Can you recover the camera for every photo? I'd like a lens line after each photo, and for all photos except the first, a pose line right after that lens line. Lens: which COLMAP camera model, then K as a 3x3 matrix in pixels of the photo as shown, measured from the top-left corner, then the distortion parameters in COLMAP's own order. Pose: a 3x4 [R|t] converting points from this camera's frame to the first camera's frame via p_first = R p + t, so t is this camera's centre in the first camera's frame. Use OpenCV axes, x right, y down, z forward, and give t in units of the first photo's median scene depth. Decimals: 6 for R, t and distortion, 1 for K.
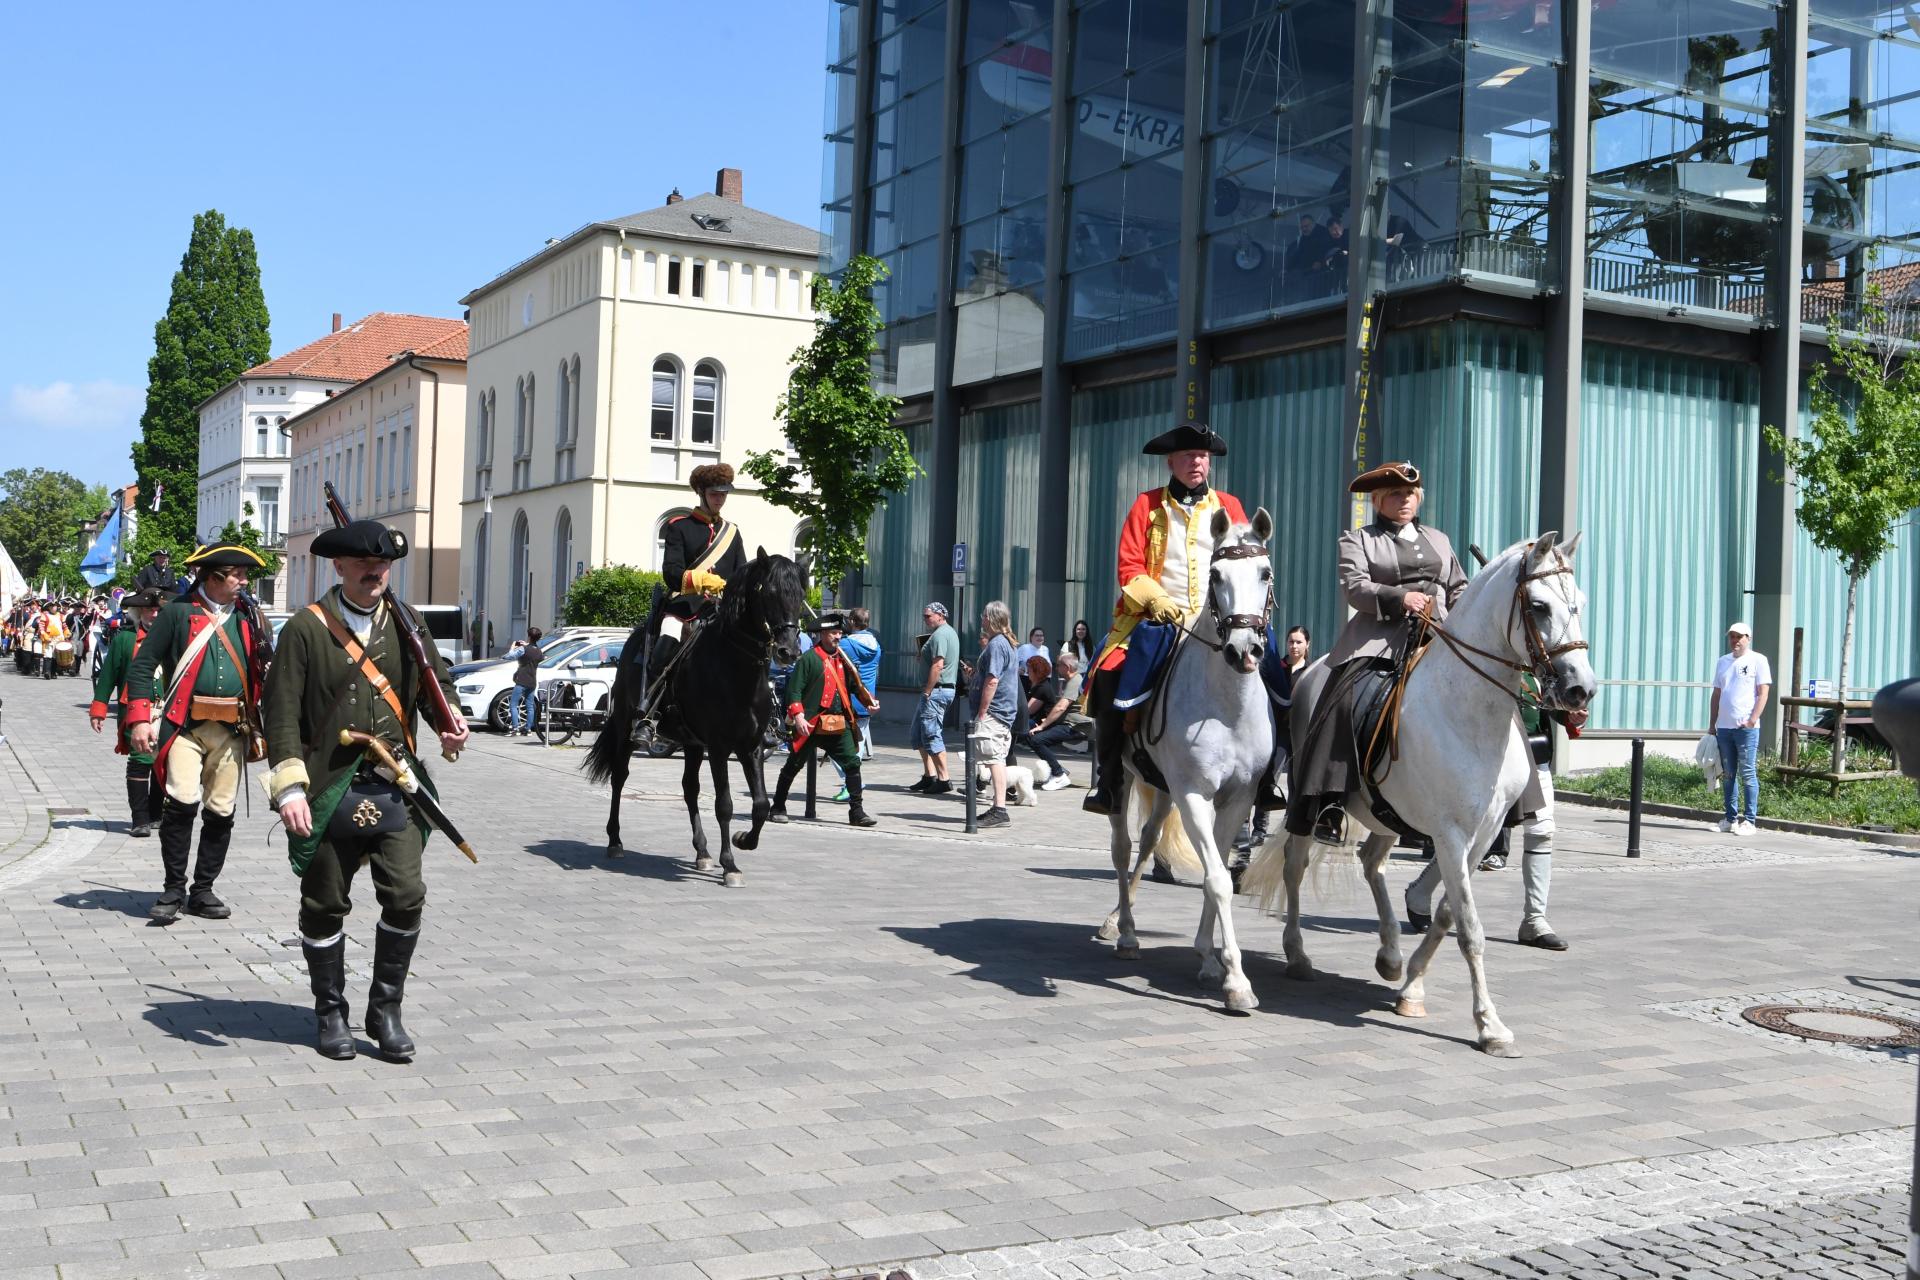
lens RADIAL K [[2025.6, 0, 948.3], [0, 2025.6, 648.3], [0, 0, 1]] dist [-0.055608, 0.061690]
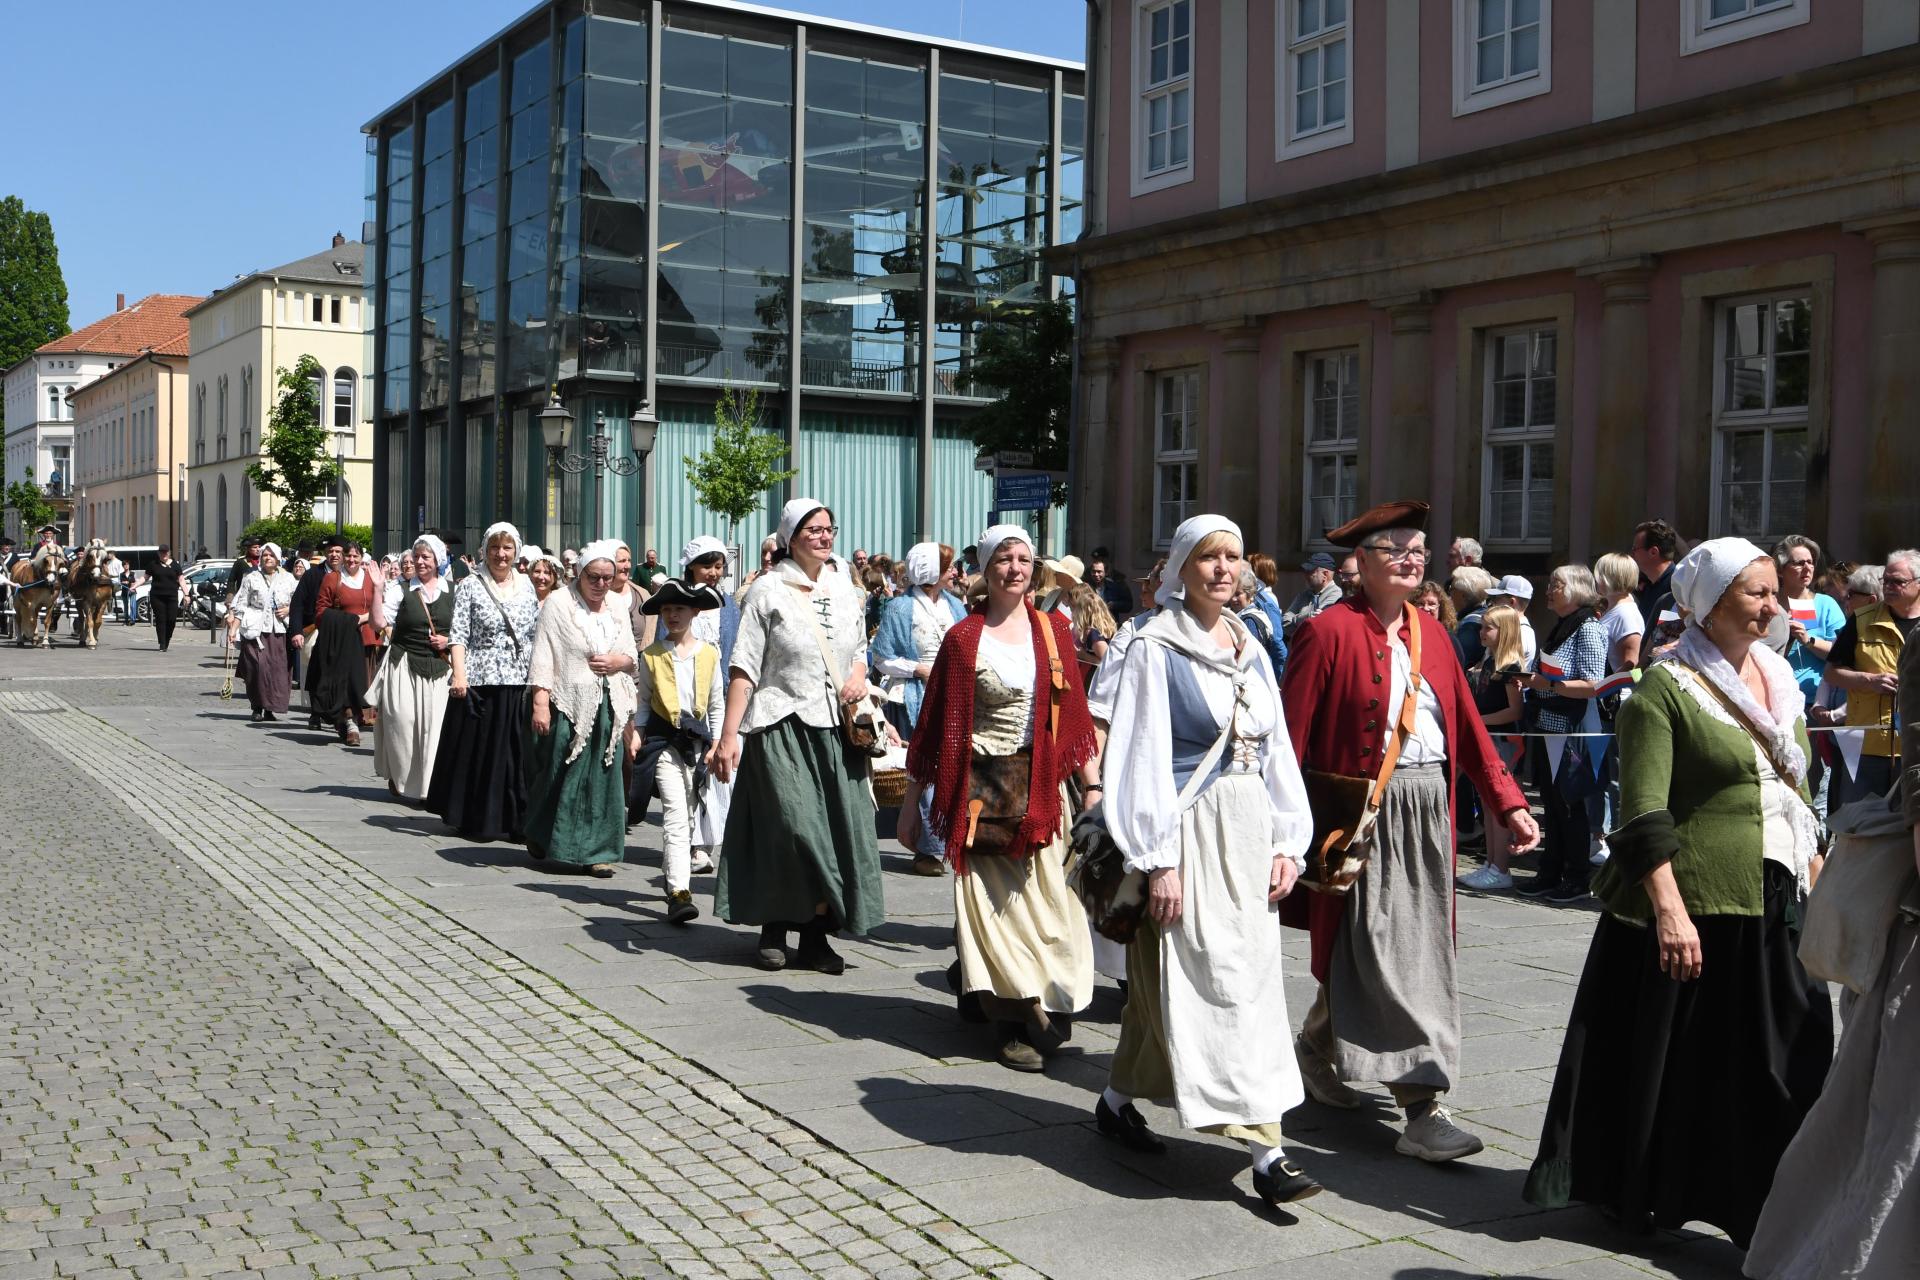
lens RADIAL K [[2025.6, 0, 948.3], [0, 2025.6, 648.3], [0, 0, 1]] dist [-0.055608, 0.061690]
pose [[0.997581, -0.019114, 0.066831, 0.145024], [0.016677, 0.999182, 0.036841, 0.005201], [-0.067481, -0.035637, 0.997084, -0.308184]]
